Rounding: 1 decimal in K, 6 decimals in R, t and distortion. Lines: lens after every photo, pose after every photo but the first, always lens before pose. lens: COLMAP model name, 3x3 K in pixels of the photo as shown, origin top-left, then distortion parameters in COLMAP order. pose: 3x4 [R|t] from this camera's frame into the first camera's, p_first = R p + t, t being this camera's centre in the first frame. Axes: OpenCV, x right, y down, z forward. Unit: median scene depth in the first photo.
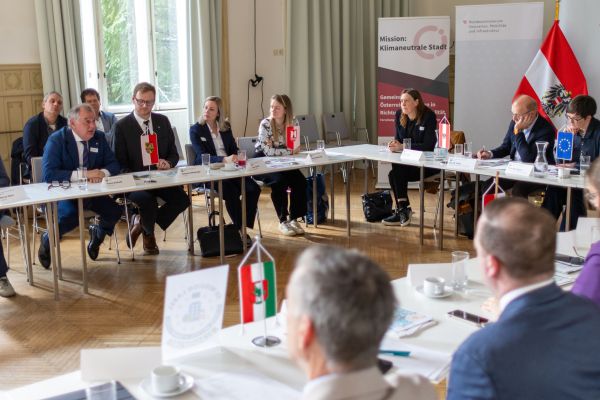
lens RADIAL K [[757.5, 0, 300.0], [0, 757.5, 200.0], [0, 0, 1]] dist [0.055054, -0.049016]
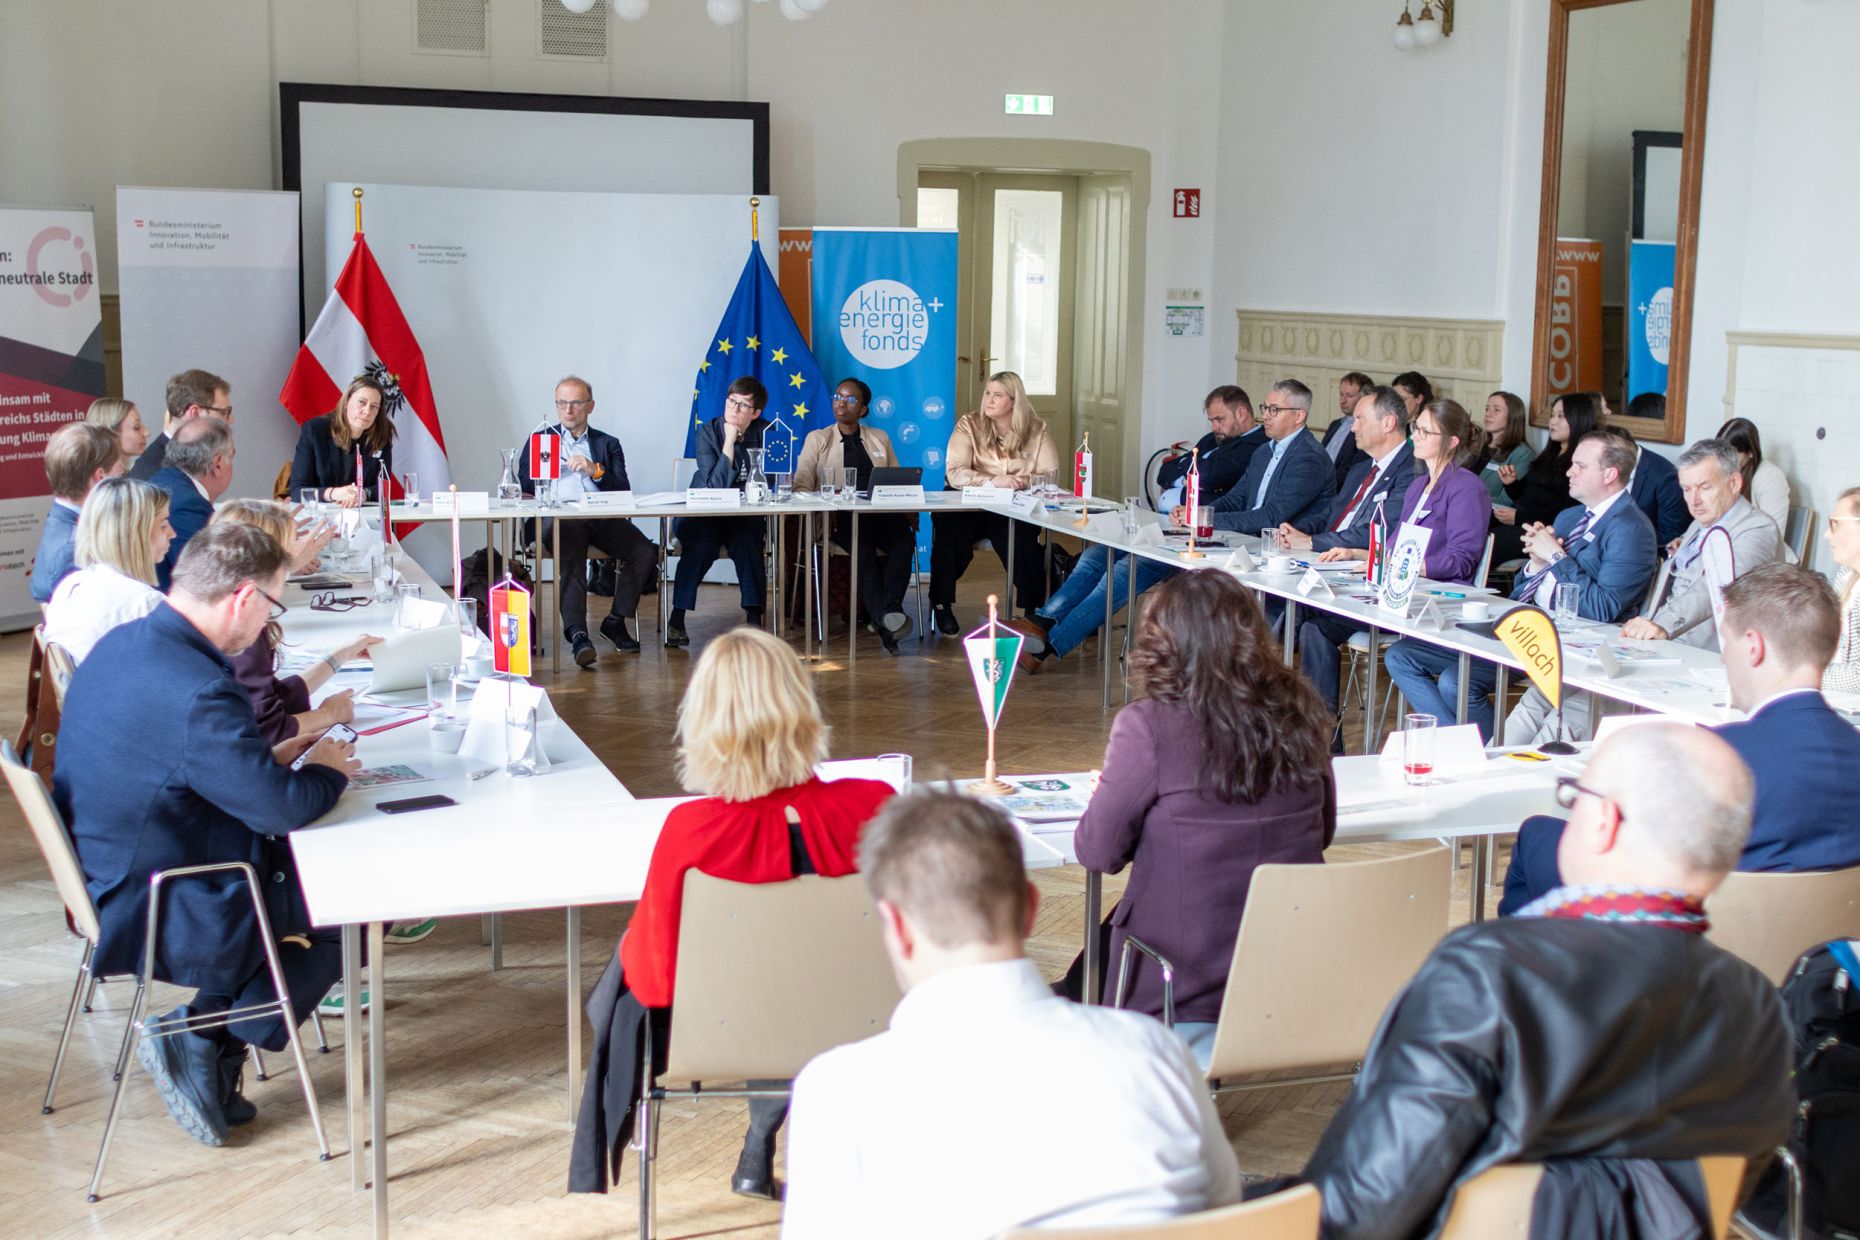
lens RADIAL K [[2348.3, 0, 930.0], [0, 2348.3, 620.0], [0, 0, 1]] dist [0.055054, -0.049016]
pose [[0.351289, -0.119555, 0.928603, -0.898748], [0.163329, 0.984431, 0.064956, -0.023970], [-0.921911, 0.128849, 0.365346, 0.116265]]
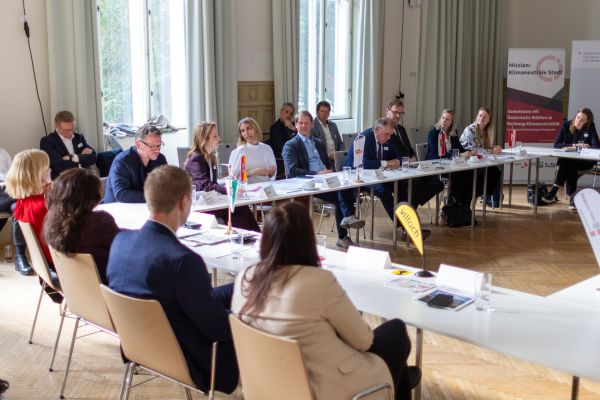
lens RADIAL K [[757.5, 0, 300.0], [0, 757.5, 200.0], [0, 0, 1]] dist [0.055054, -0.049016]
pose [[0.994532, 0.000979, 0.104423, -0.379584], [0.001863, 0.999631, -0.027111, 0.045671], [-0.104411, 0.027157, 0.994163, -0.215620]]
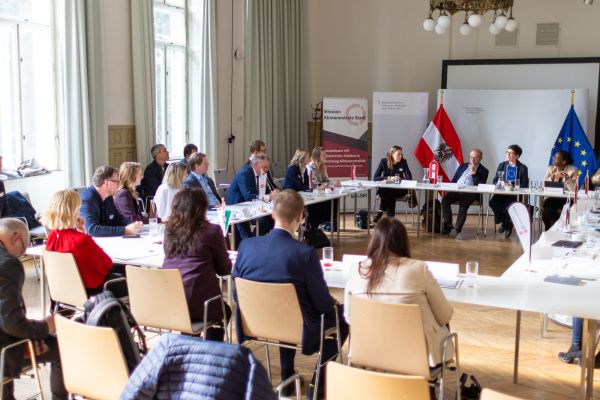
lens RADIAL K [[773.1, 0, 300.0], [0, 773.1, 200.0], [0, 0, 1]] dist [0.007686, 0.004004]
pose [[0.901481, -0.025599, 0.432062, -0.600865], [0.061090, 0.995782, -0.068463, 0.059181], [-0.428487, 0.088112, 0.899242, -0.315225]]
